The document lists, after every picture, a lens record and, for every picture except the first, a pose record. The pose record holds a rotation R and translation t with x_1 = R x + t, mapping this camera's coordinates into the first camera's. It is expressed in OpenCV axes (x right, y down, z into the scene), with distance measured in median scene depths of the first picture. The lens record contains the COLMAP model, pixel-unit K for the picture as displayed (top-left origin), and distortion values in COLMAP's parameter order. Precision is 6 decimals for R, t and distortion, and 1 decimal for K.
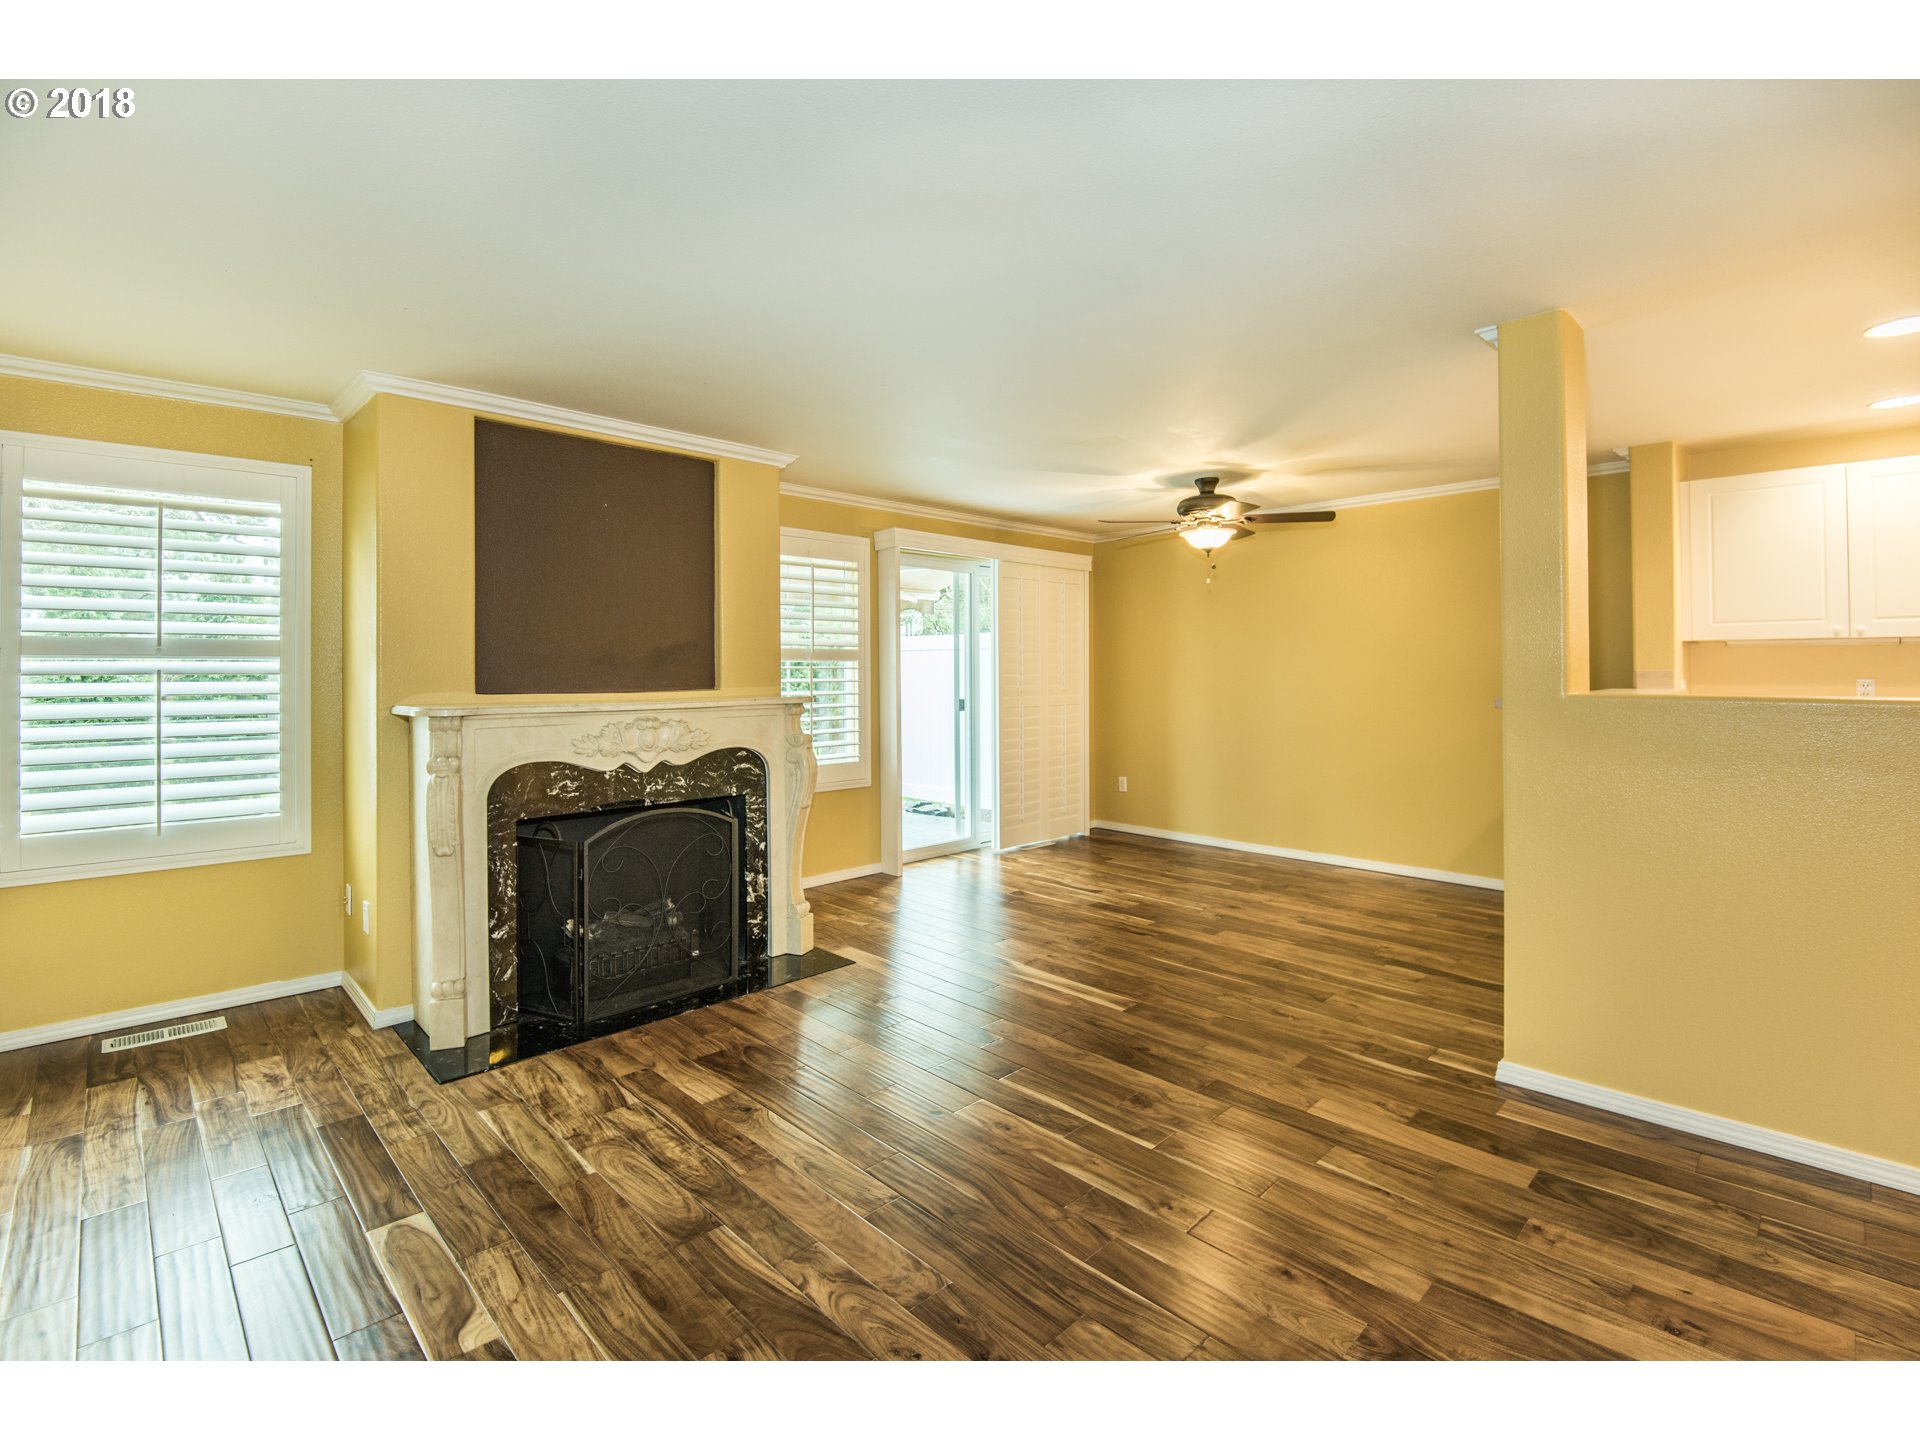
lens RADIAL K [[889.1, 0, 956.3], [0, 889.1, 664.8], [0, 0, 1]] dist [0.014983, -0.015290]
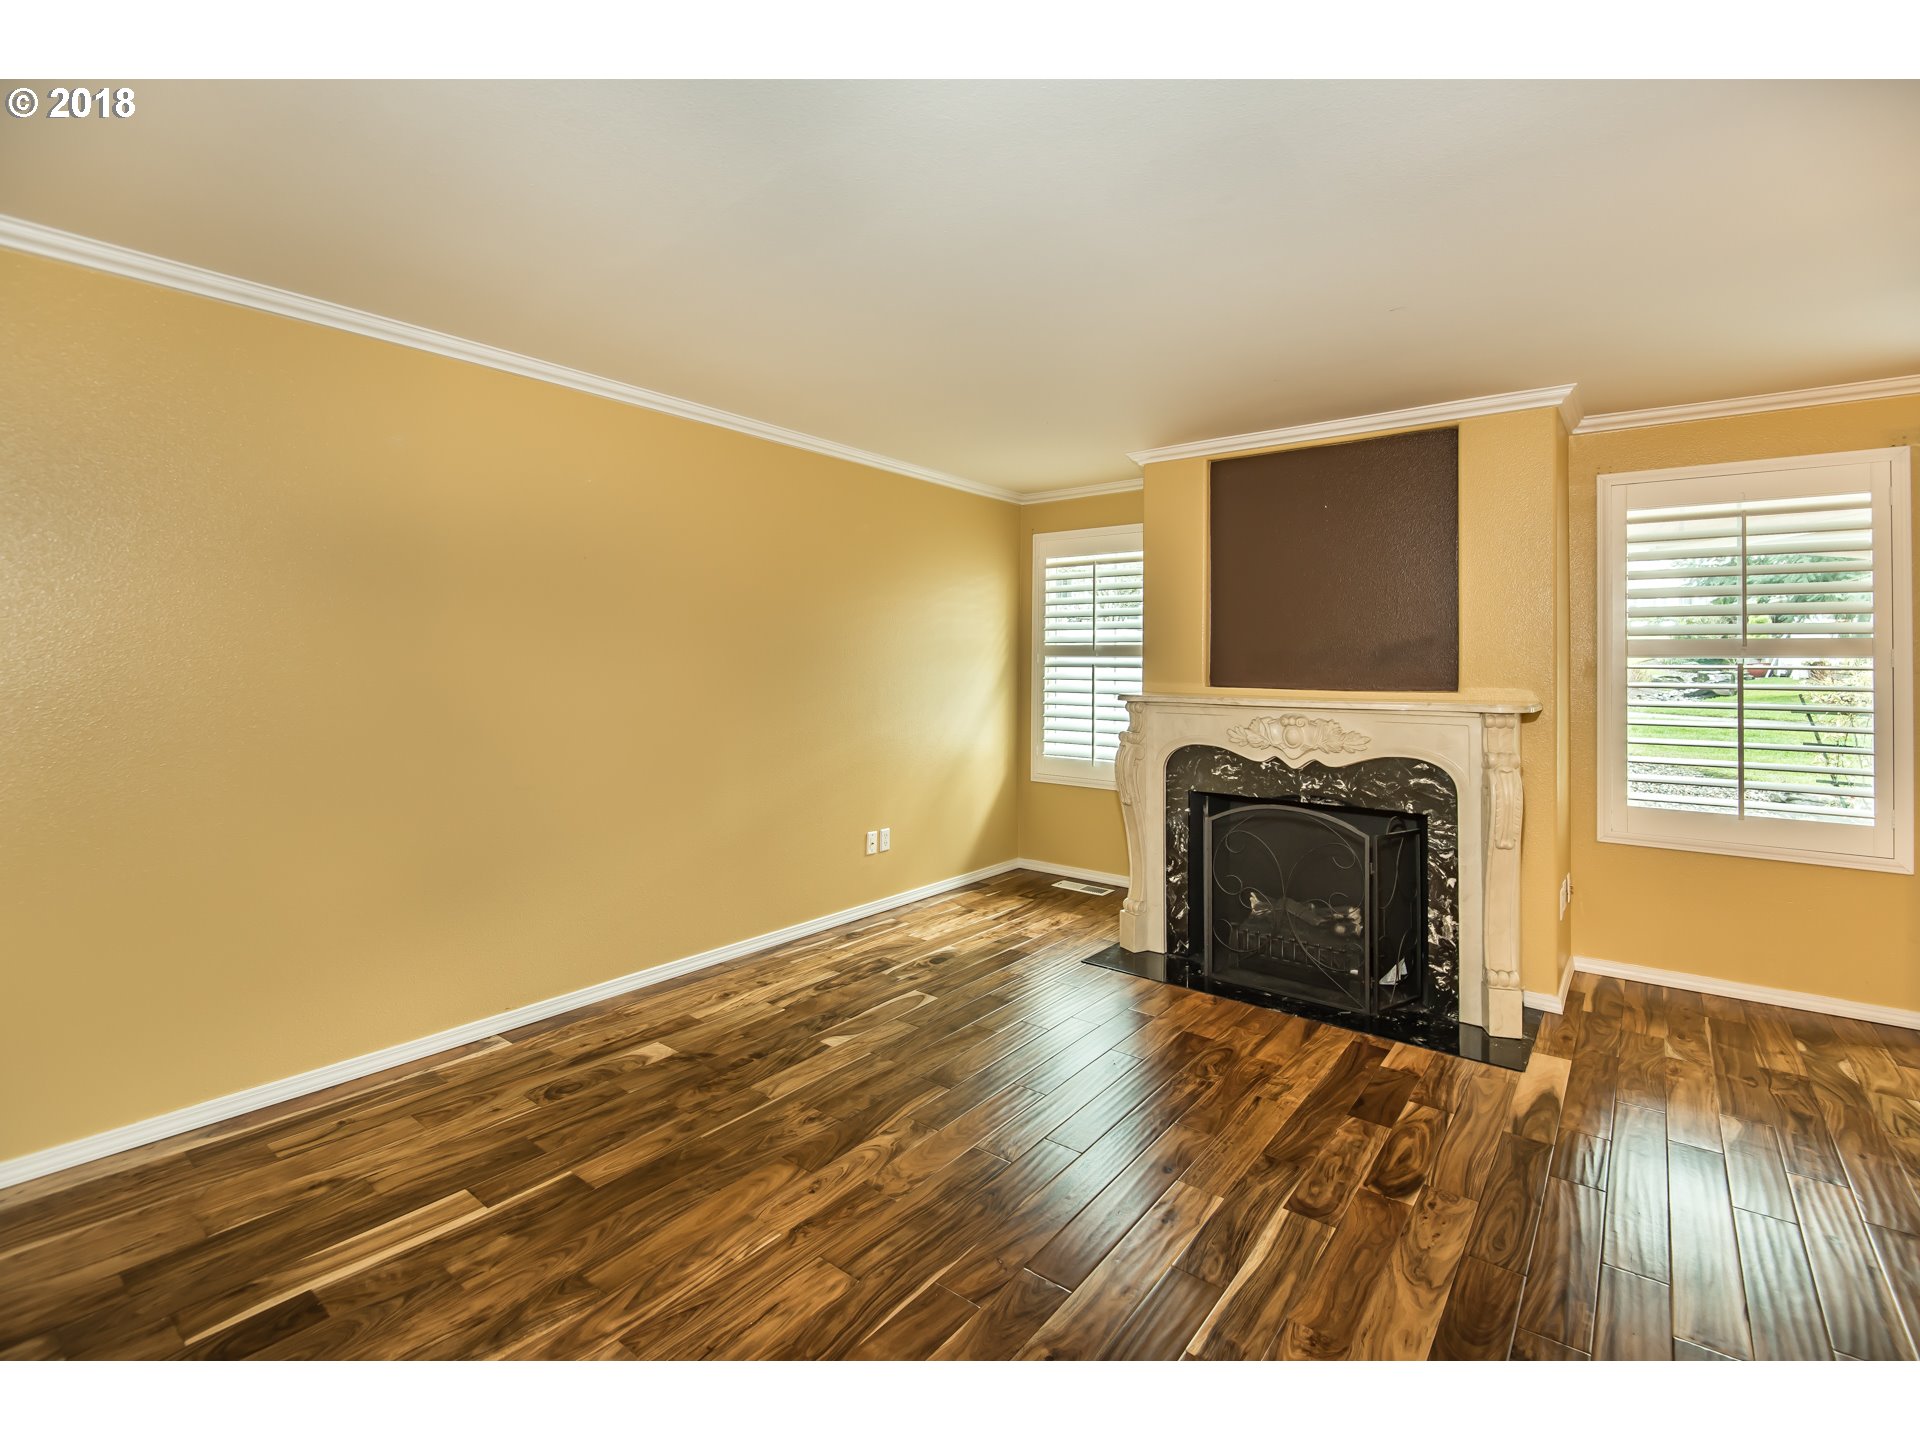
lens RADIAL K [[879.6, 0, 956.9], [0, 879.6, 650.3], [0, 0, 1]] dist [0.022059, -0.019977]
pose [[0.134100, -0.008310, -0.990933, 0.595501], [-0.000529, 0.999964, -0.008458, -0.005724], [0.990968, 0.001659, 0.134090, 0.479504]]
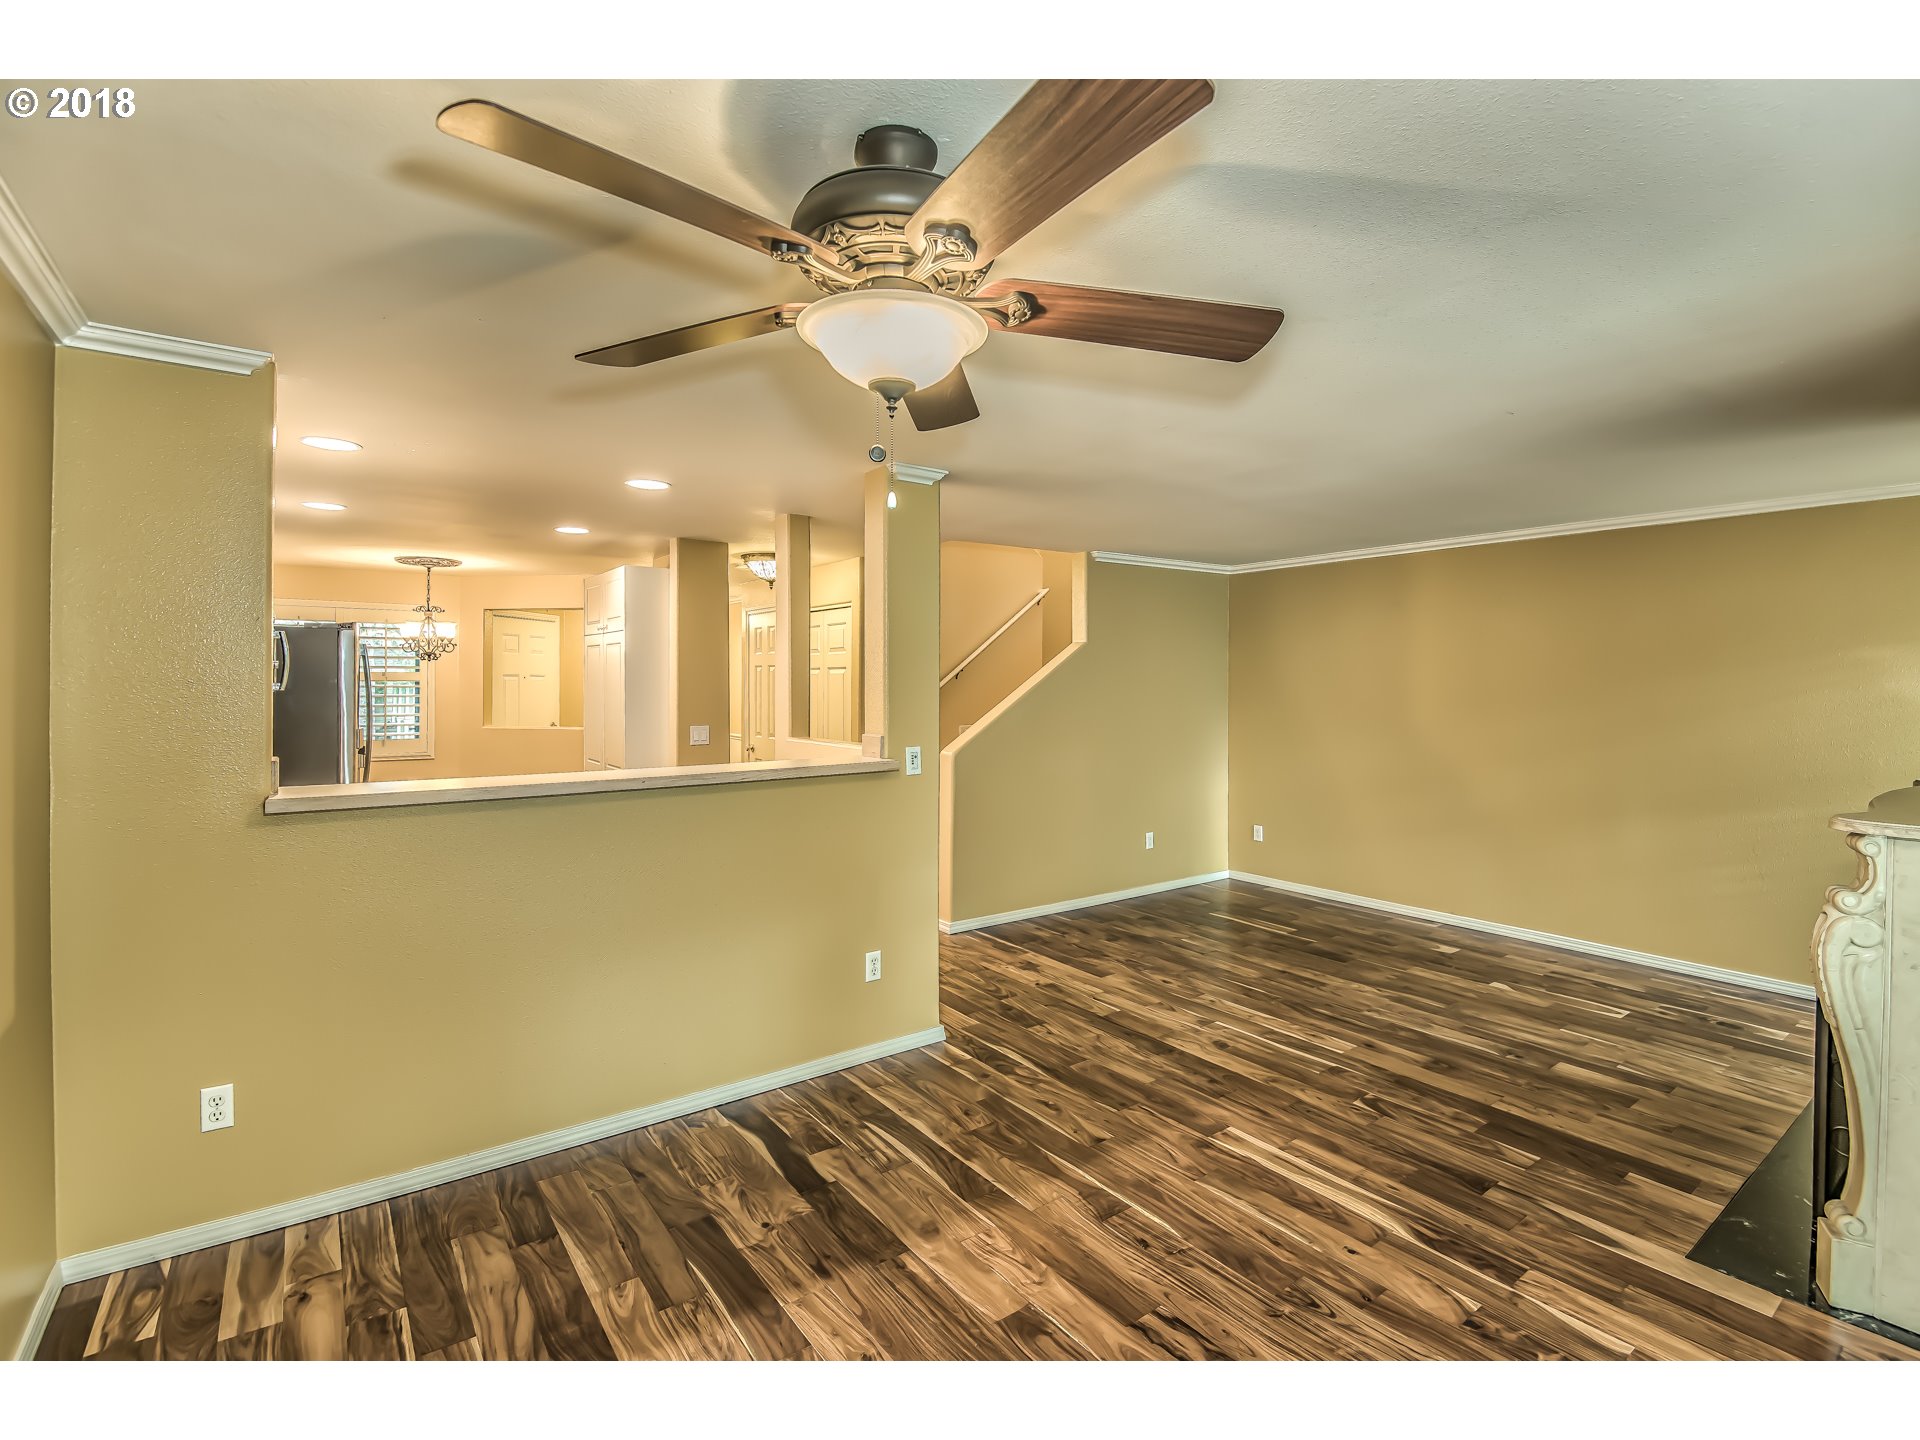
lens RADIAL K [[896.5, 0, 945.1], [0, 896.5, 689.7], [0, 0, 1]] dist [-0.020678, -0.000813]
pose [[-0.988441, 0.002009, 0.151592, 0.308206], [0.001708, 0.999996, -0.002117, -0.044233], [-0.151595, -0.001834, -0.988441, 1.792726]]
